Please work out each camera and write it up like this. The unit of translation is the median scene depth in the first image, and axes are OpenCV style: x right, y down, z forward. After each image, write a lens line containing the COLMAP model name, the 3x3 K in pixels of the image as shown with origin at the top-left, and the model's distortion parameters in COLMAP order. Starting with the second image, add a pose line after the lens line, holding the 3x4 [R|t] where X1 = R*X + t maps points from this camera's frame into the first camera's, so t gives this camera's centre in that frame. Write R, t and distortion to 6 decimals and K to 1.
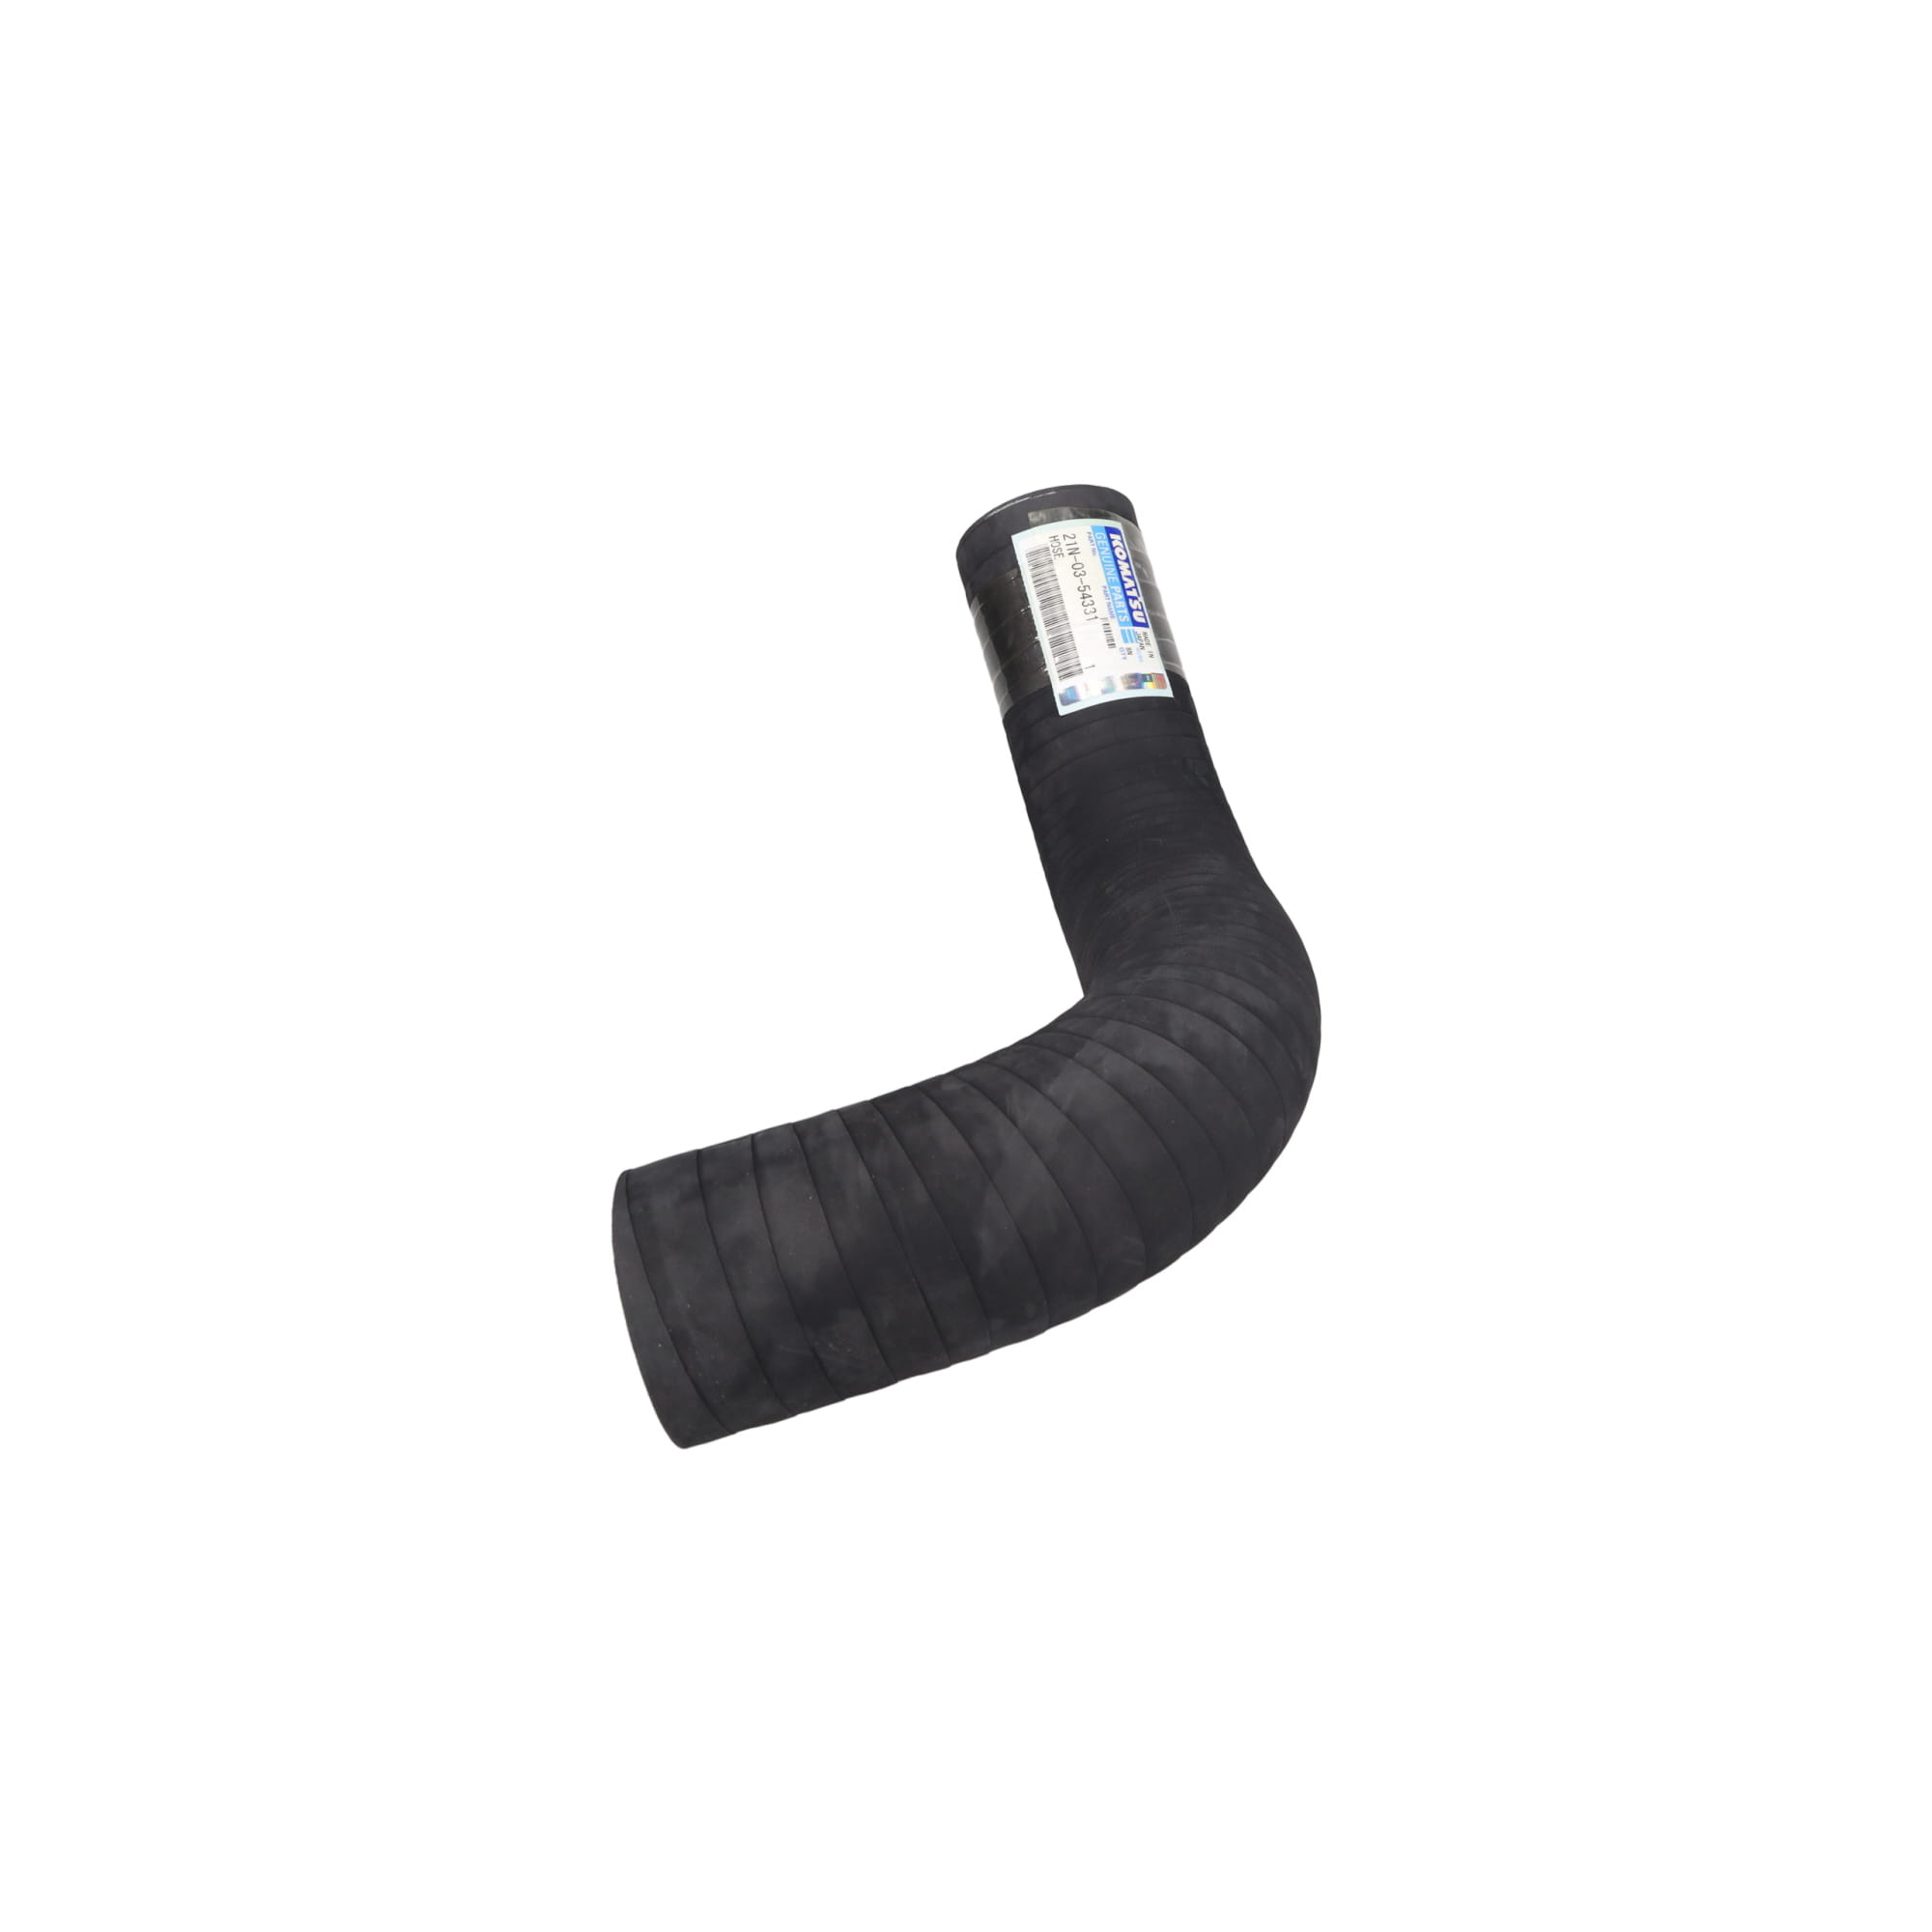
lens RADIAL K [[1626.9, 0, 969.2], [0, 1626.9, 911.5], [0, 0, 1]] dist [0.000846, 0.000588]
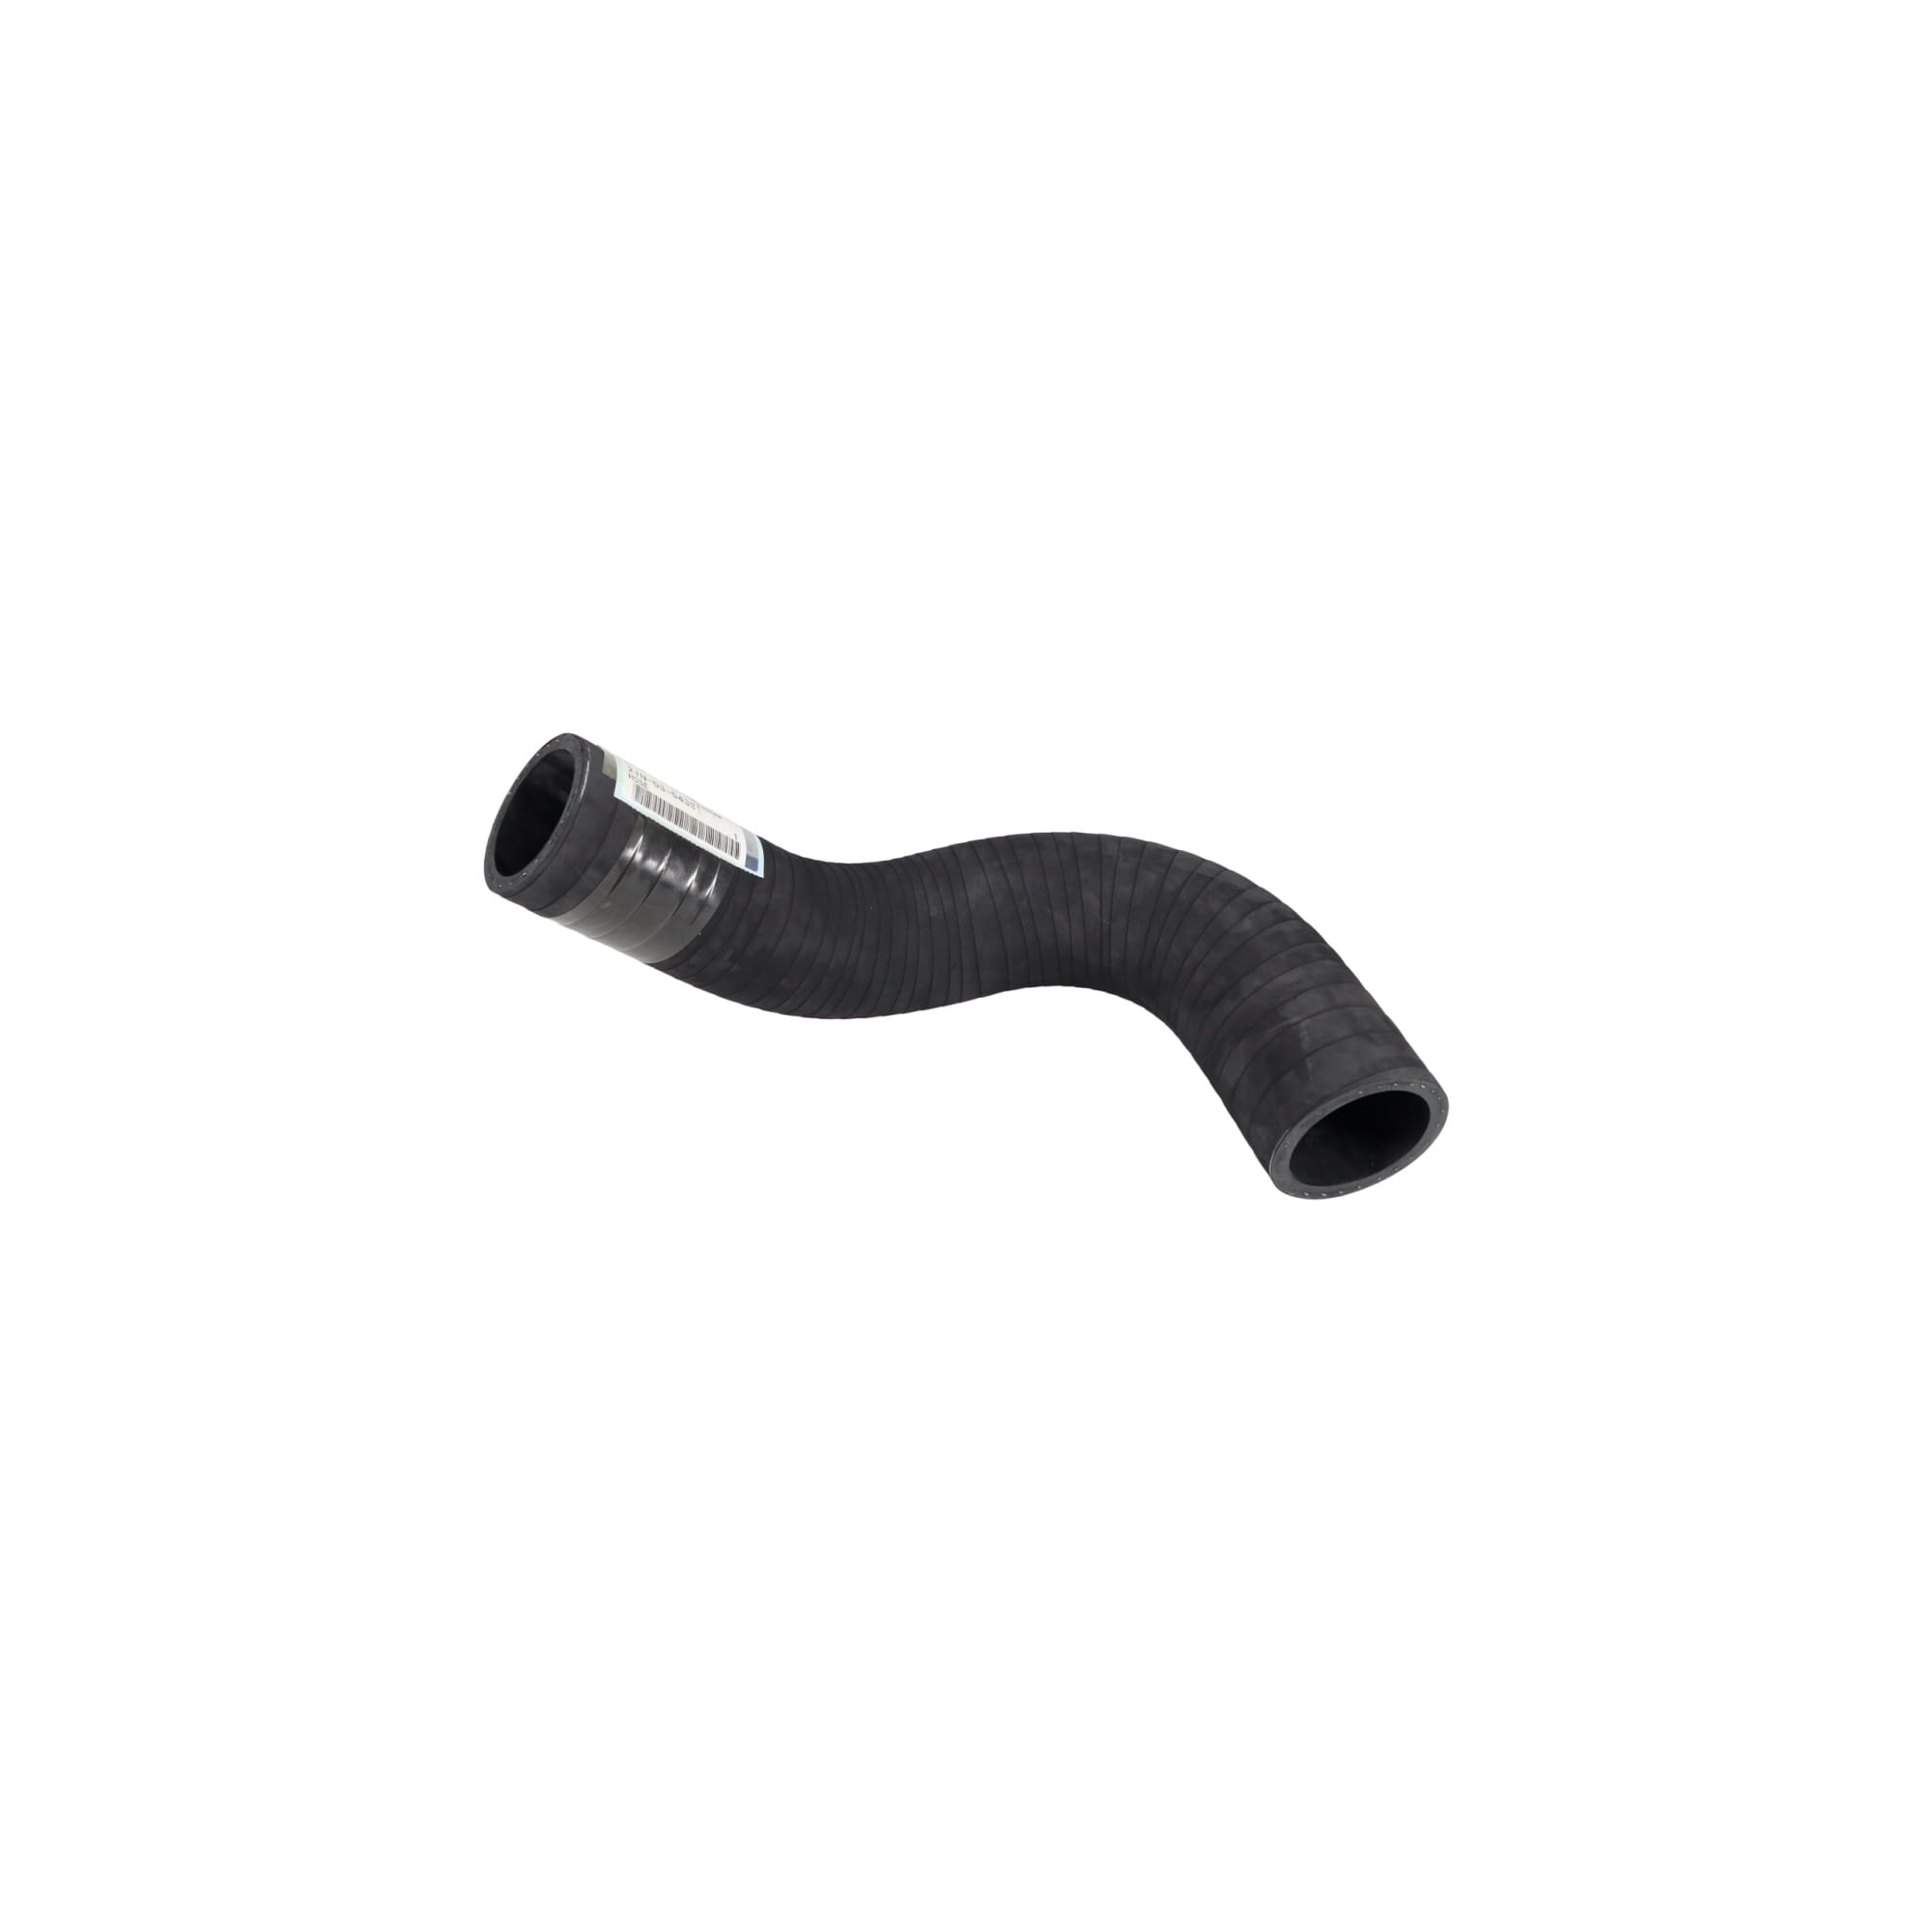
lens RADIAL K [[1327.3, 0, 921.8], [0, 1327.3, 966.4], [0, 0, 1]] dist [-0.000938, -0.000236]
pose [[-0.095159, -0.533046, 0.840718, -1.047126], [0.533070, 0.685966, 0.495264, -0.648290], [-0.840703, 0.495290, 0.218874, 0.972623]]
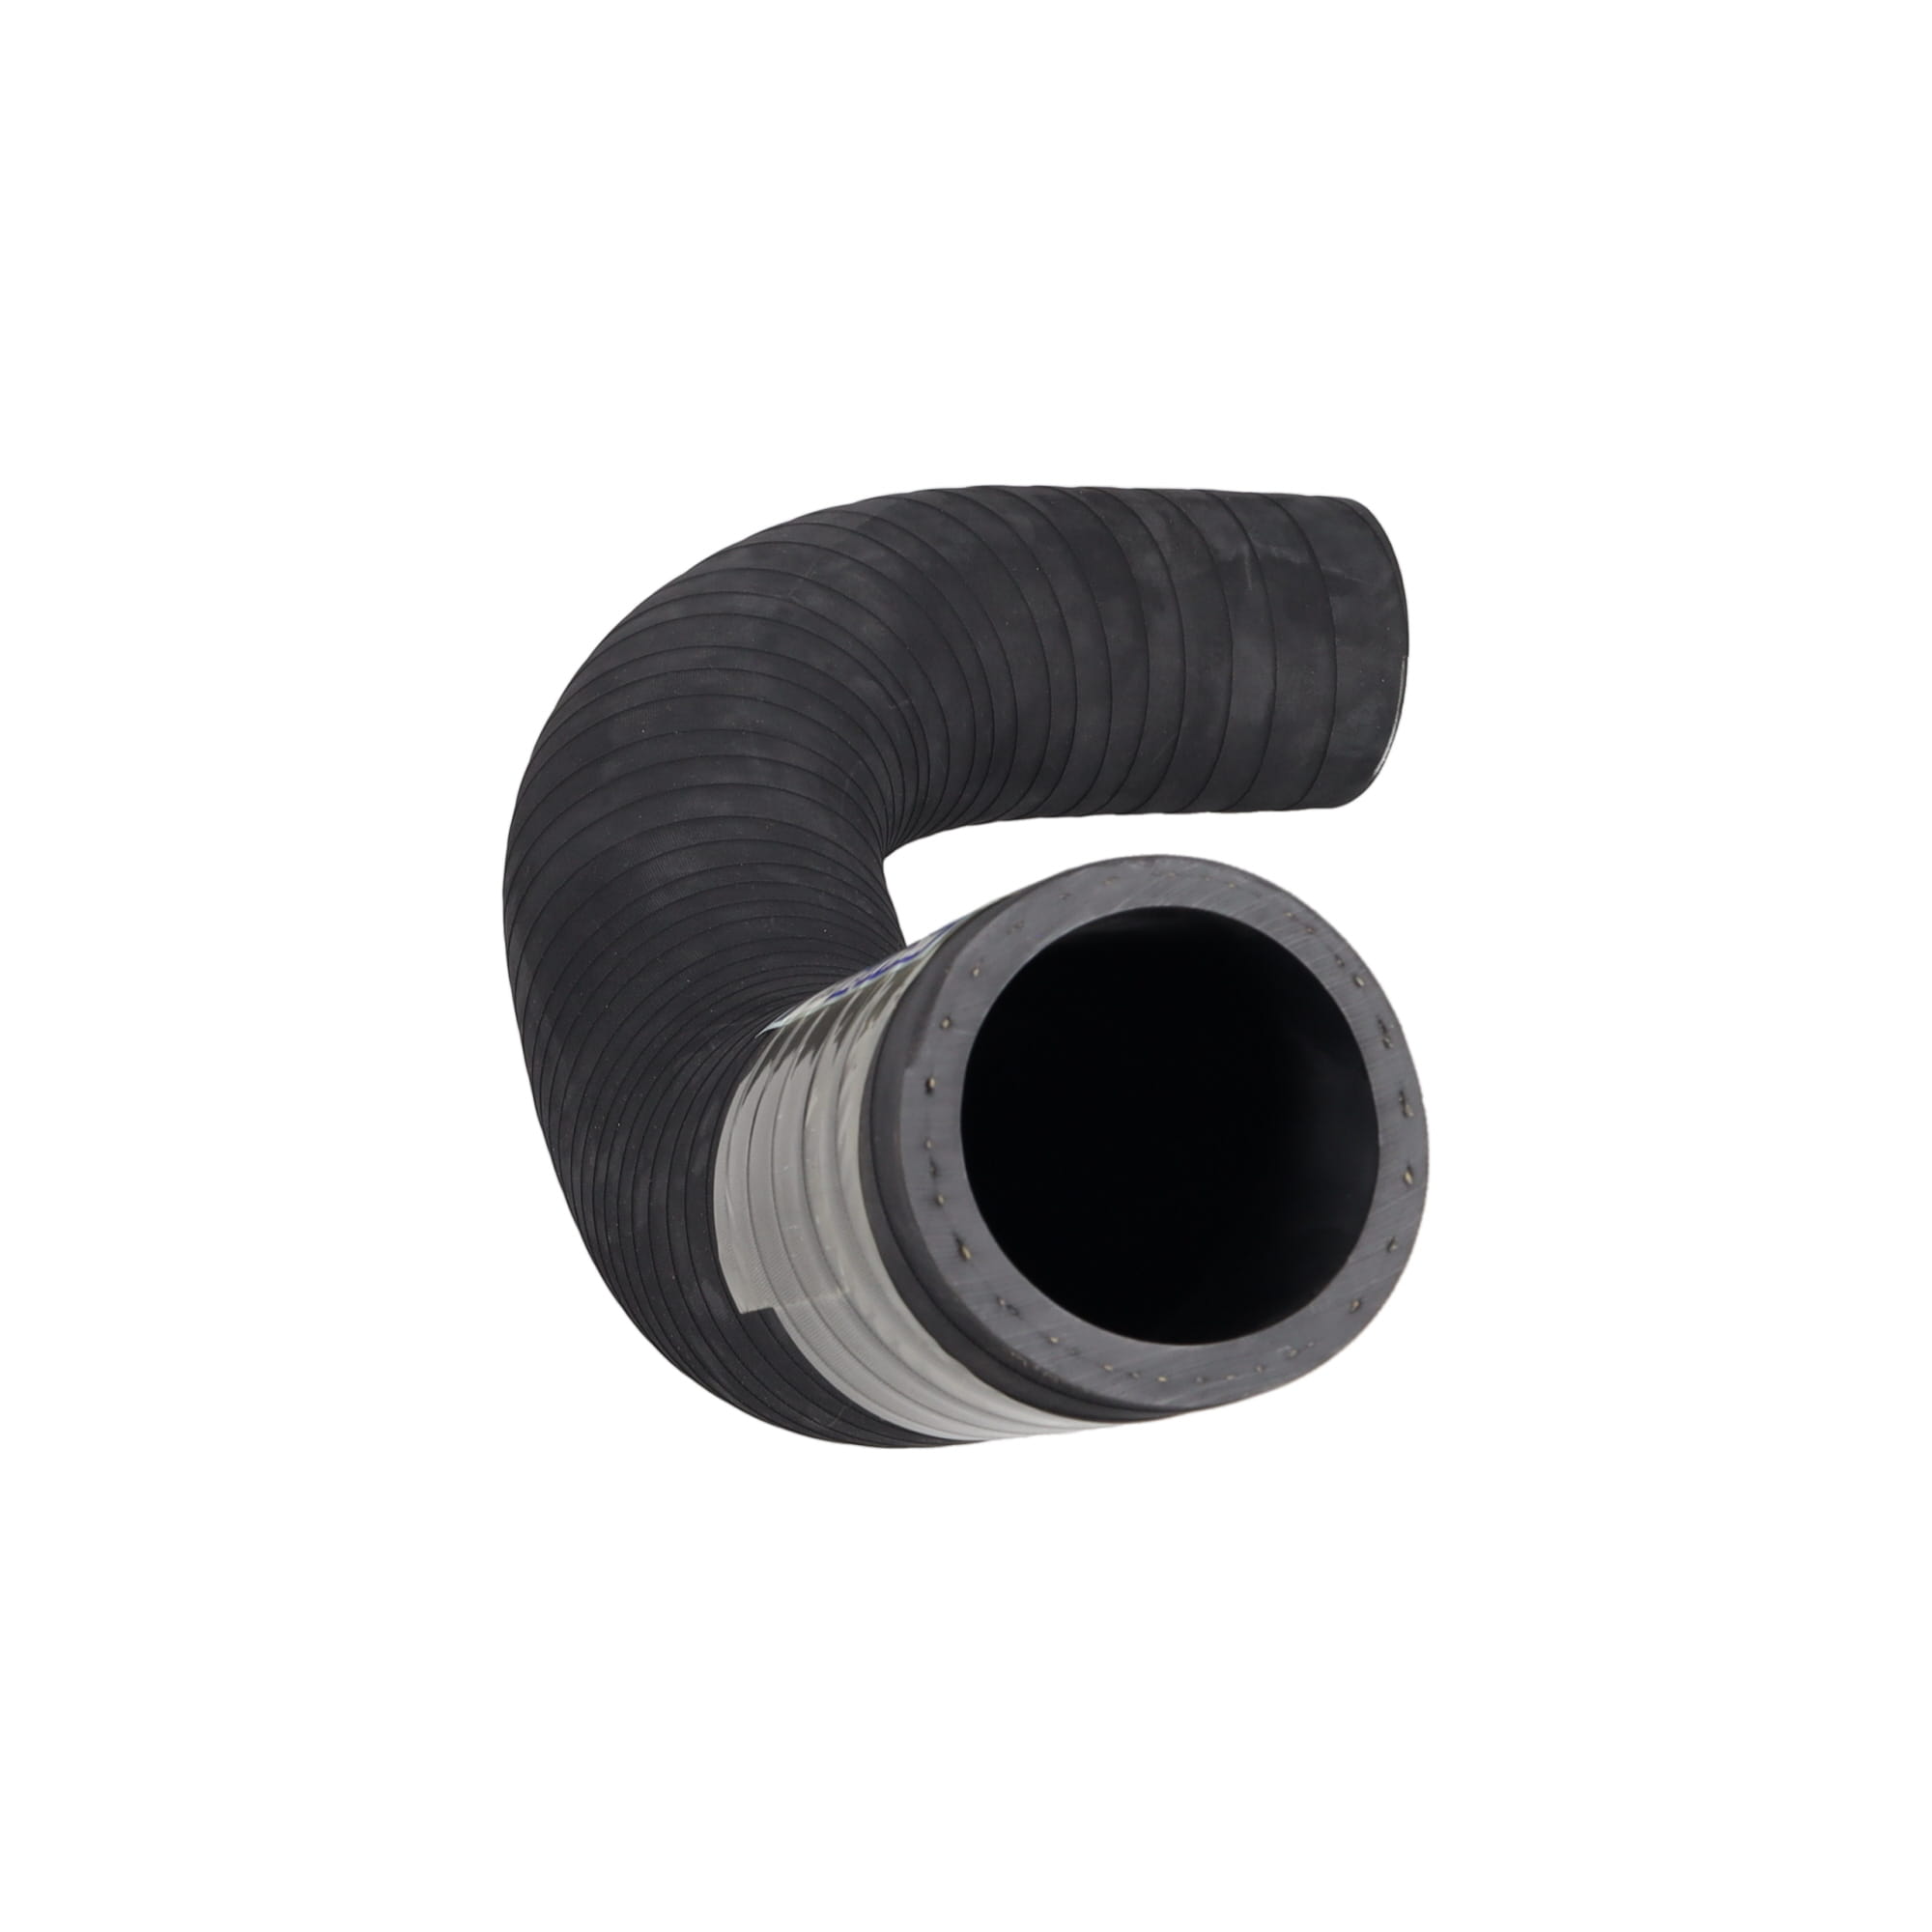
lens RADIAL K [[3119.6, 0, 966.0], [0, 3119.6, 966.0], [0, 0, 1]] dist [0.019677, 0.017946]
pose [[-0.988240, 0.085917, -0.126492, 0.228260], [-0.078939, 0.421816, 0.903239, -1.165126], [0.130960, 0.902602, -0.410073, 1.780042]]
